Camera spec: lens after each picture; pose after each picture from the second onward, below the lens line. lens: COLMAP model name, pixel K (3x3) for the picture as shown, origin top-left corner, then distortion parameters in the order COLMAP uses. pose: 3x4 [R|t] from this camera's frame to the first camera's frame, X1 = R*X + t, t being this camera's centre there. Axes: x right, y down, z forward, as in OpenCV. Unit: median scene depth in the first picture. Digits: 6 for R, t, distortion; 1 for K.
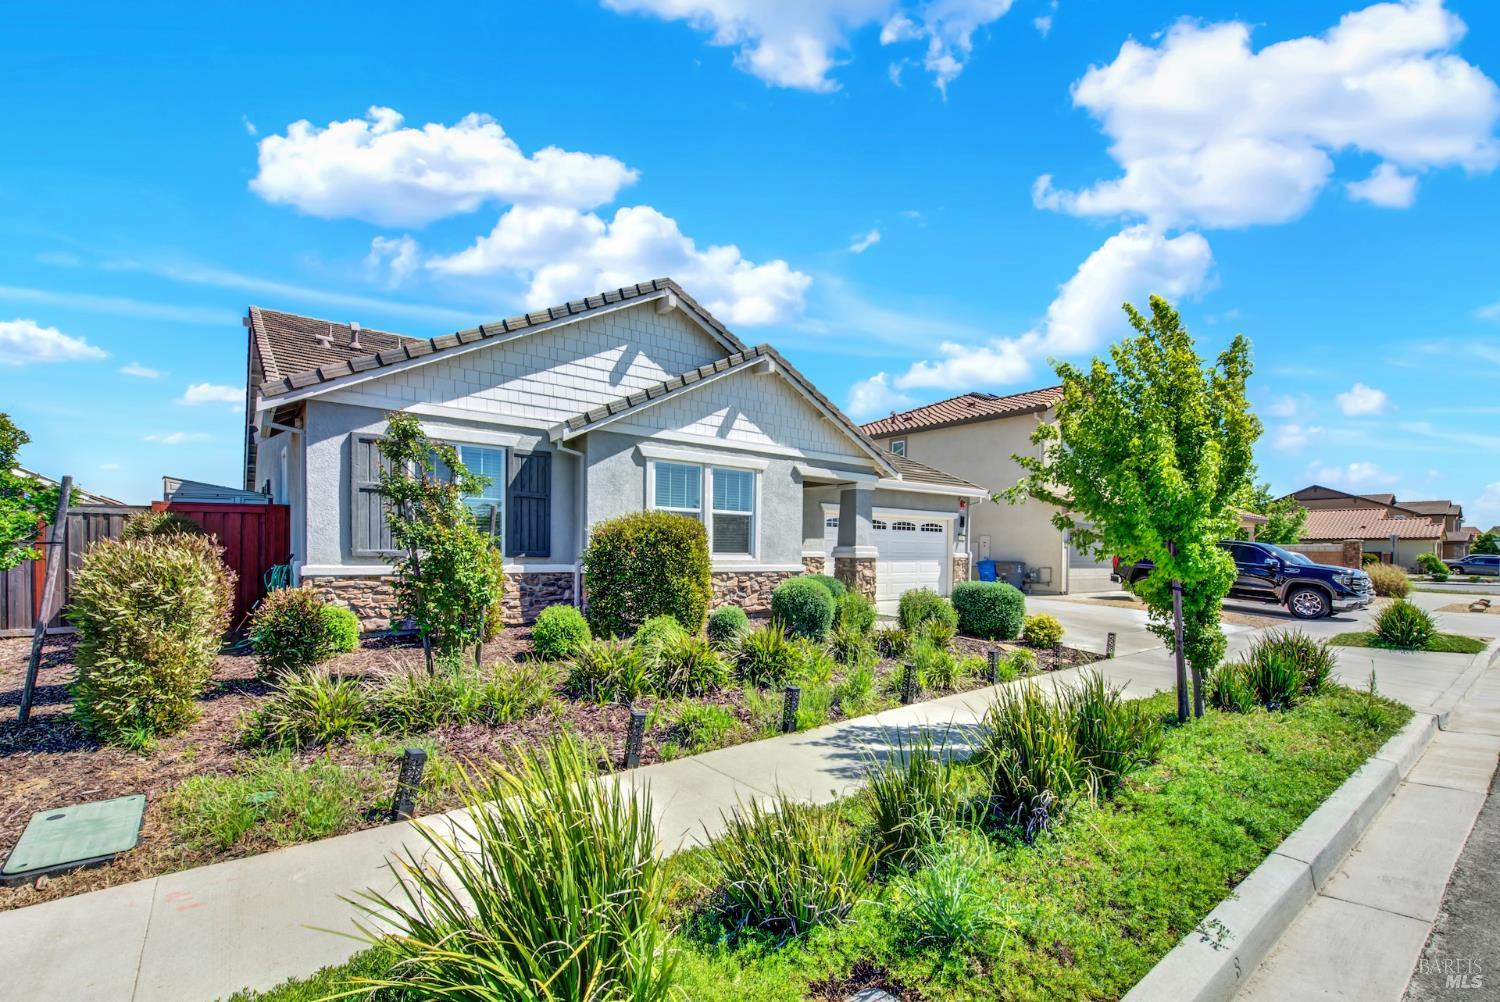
lens RADIAL K [[652.0, 0, 751.2], [0, 652.0, 560.2], [0, 0, 1]] dist [-0.000185, -0.000105]
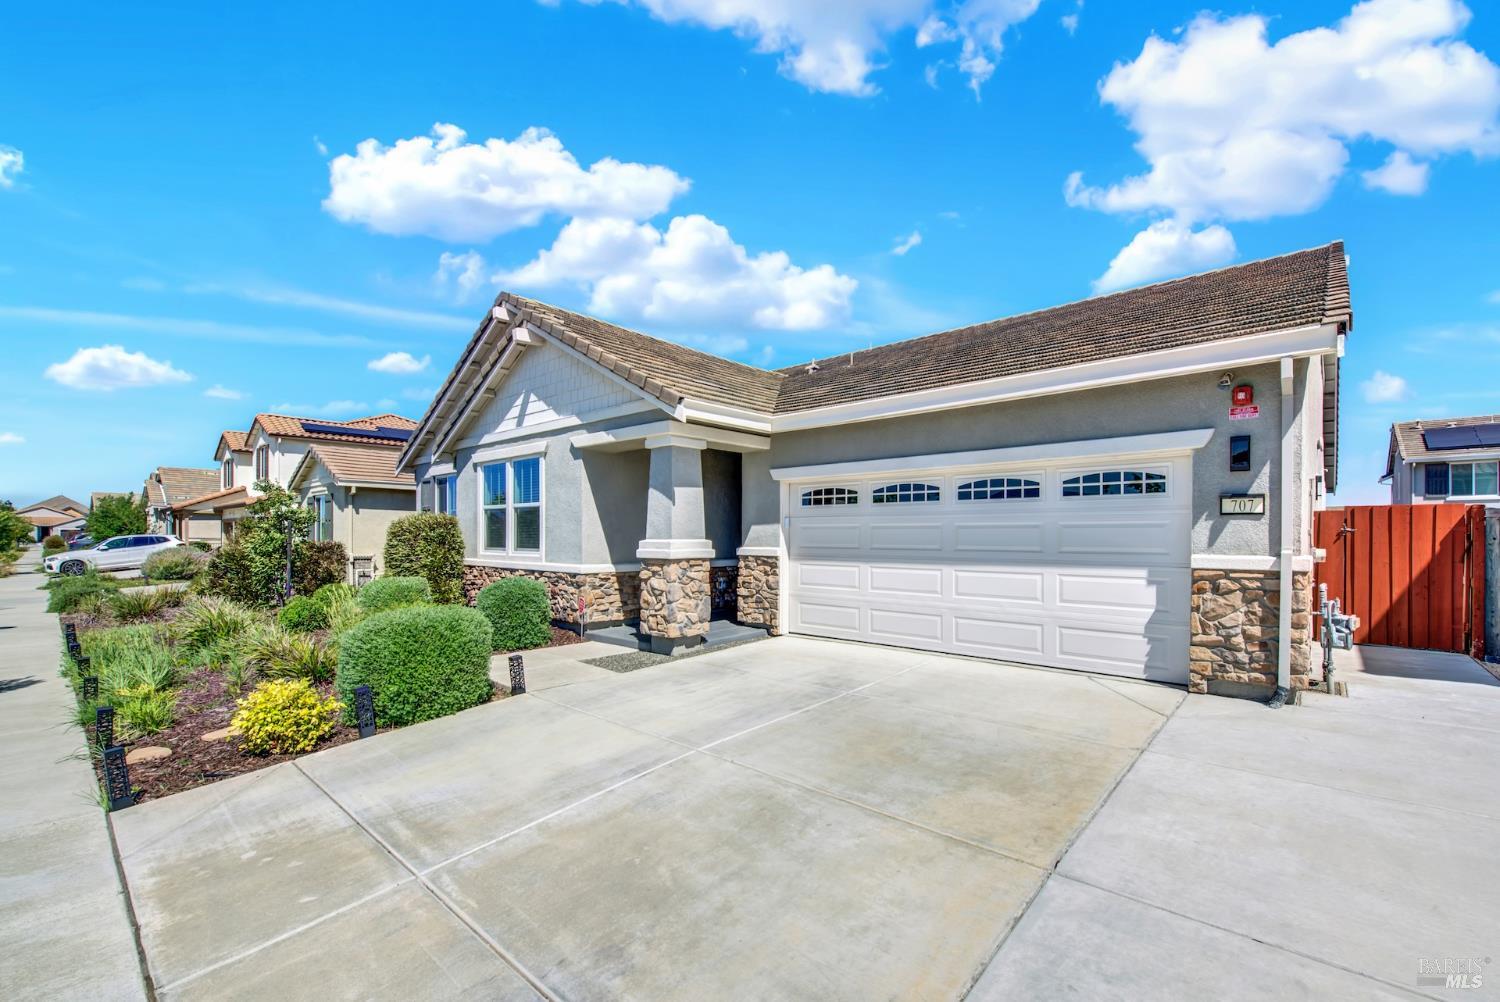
lens RADIAL K [[616.7, 0, 802.1], [0, 616.7, 537.7], [0, 0, 1]] dist [-0.001002, -0.000338]
pose [[0.220377, -0.006858, -0.975391, 0.882431], [-0.010757, 0.999897, -0.009461, -0.021896], [0.975356, 0.012577, 0.220280, 1.156519]]
